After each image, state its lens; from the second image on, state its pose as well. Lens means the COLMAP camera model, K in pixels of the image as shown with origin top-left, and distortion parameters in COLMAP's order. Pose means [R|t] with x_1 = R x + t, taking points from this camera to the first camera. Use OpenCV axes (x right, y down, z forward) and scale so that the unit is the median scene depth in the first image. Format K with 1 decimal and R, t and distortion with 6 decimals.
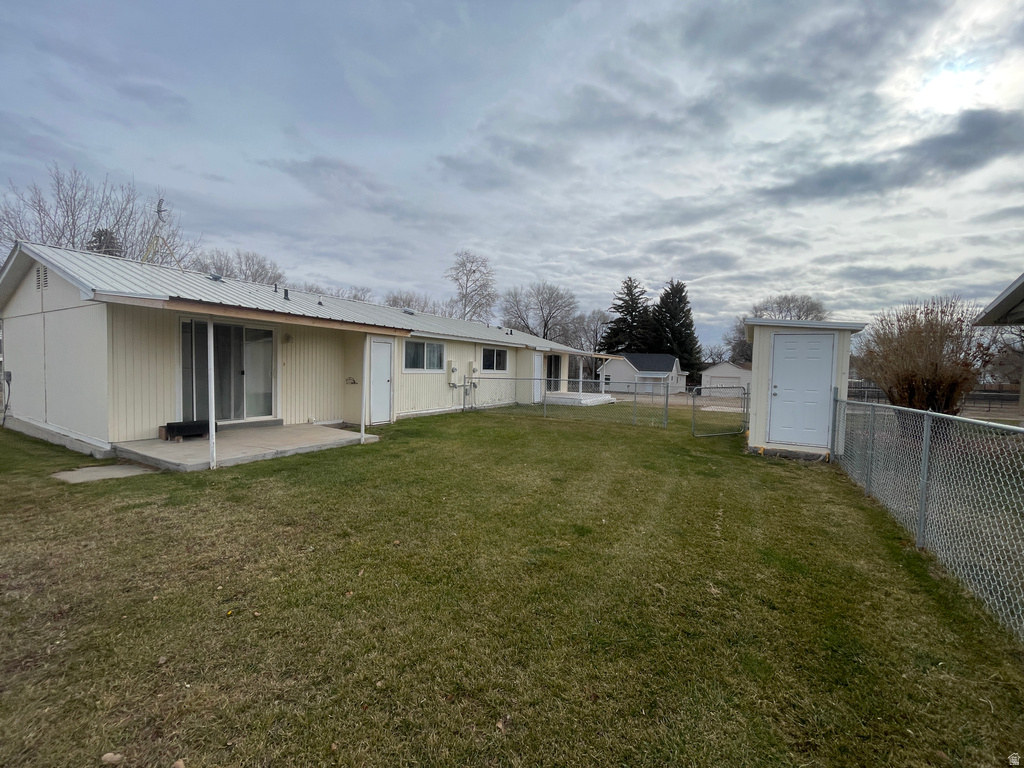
lens RADIAL K [[414.1, 0, 512.8], [0, 414.1, 384.1], [0, 0, 1]] dist [0.001999, 0.000131]
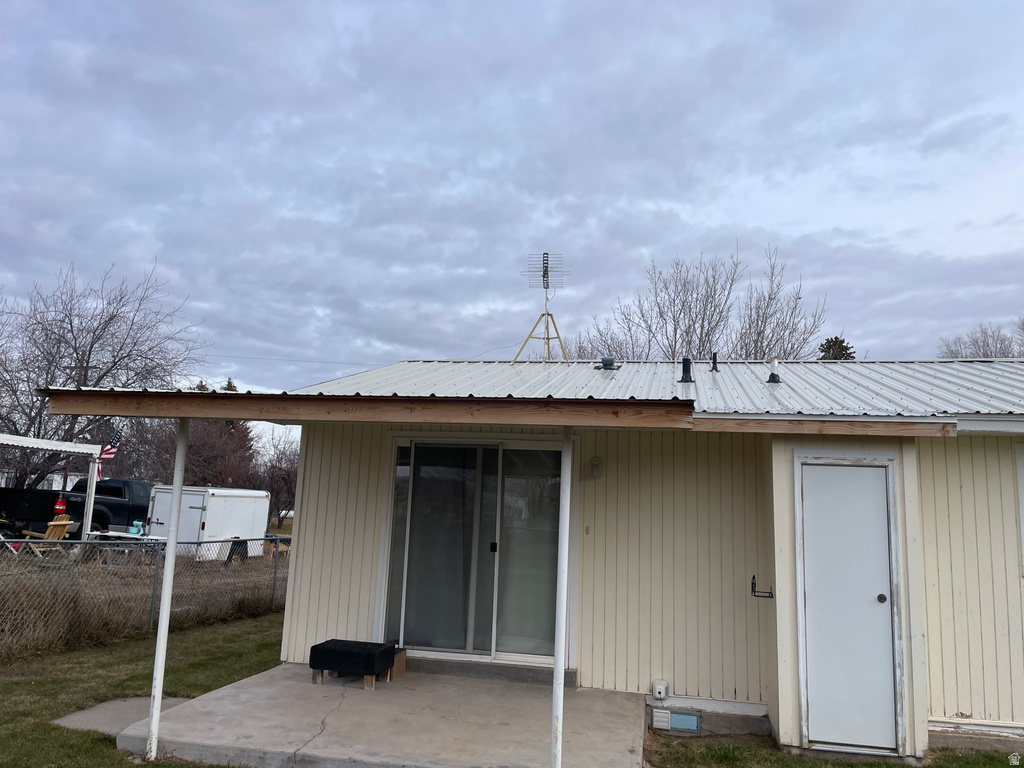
lens RADIAL K [[793.5, 0, 511.8], [0, 793.5, 382.5], [0, 0, 1]] dist [-0.007221, -0.007076]
pose [[0.319643, -0.170678, -0.932039, 0.162444], [-0.077811, 0.975593, -0.205339, -0.022536], [0.944338, 0.138158, 0.298561, 0.603516]]
